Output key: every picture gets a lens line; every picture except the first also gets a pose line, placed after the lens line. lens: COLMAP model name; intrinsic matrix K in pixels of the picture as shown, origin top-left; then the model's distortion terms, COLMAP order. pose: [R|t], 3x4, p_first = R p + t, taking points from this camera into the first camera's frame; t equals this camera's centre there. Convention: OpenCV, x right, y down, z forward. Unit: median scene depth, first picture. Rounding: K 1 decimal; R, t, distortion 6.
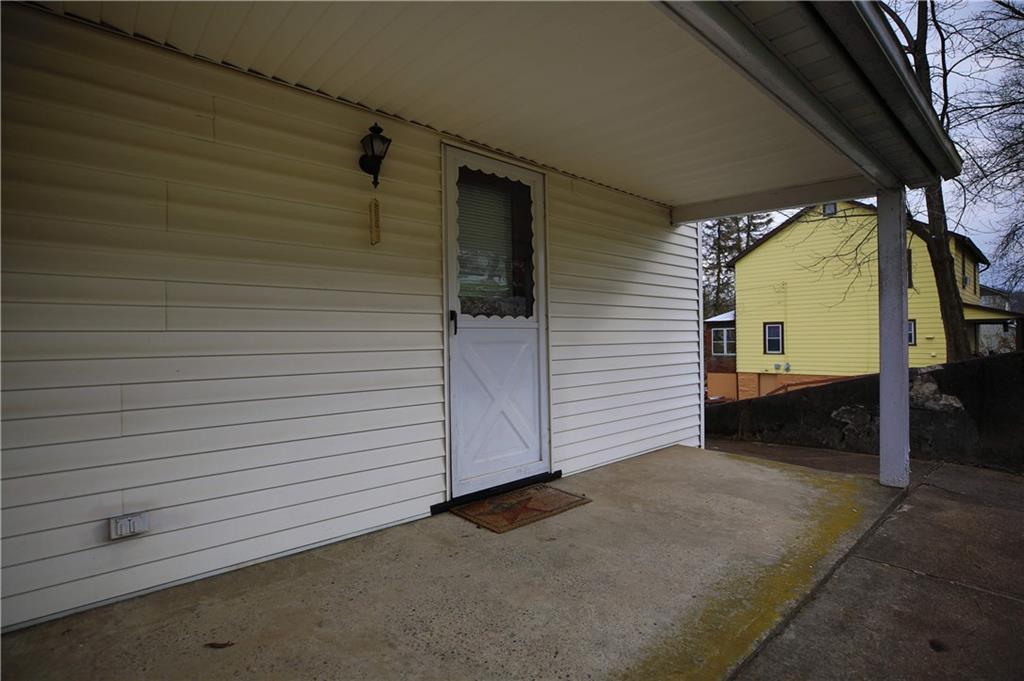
lens RADIAL K [[497.4, 0, 513.8], [0, 497.4, 336.6], [0, 0, 1]] dist [-0.023524, 0.003967]
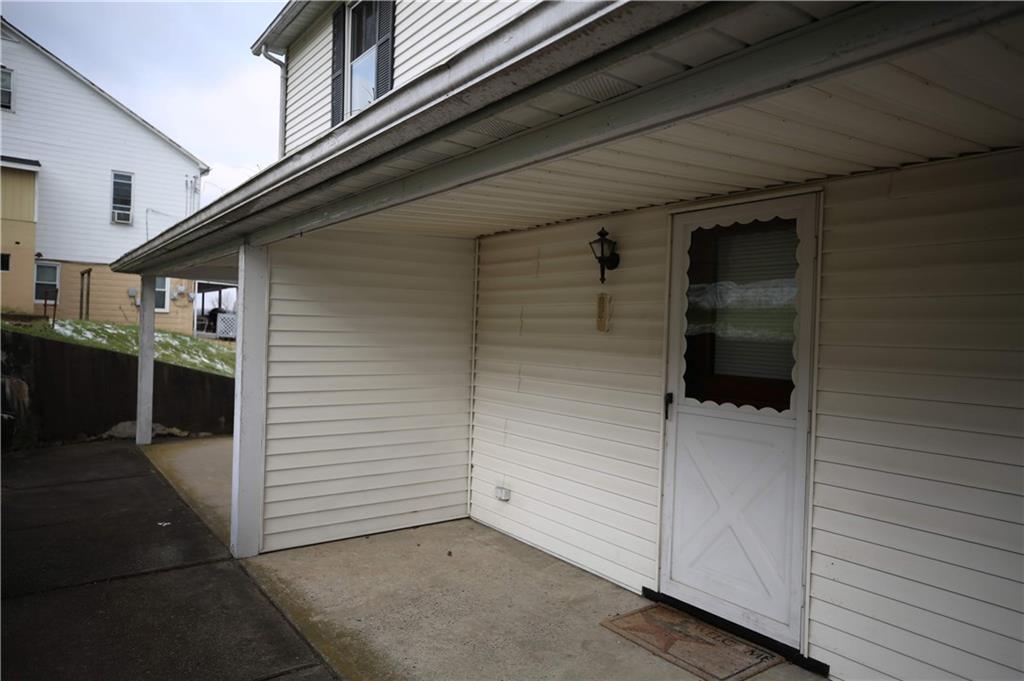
lens RADIAL K [[674.3, 0, 513.8], [0, 674.3, 342.2], [0, 0, 1]] dist [-0.000261, 0.000336]
pose [[-0.094374, 0.024113, -0.995245, 1.179024], [-0.025234, 0.999327, 0.026604, -0.176821], [0.995217, 0.027625, -0.093702, 0.841111]]
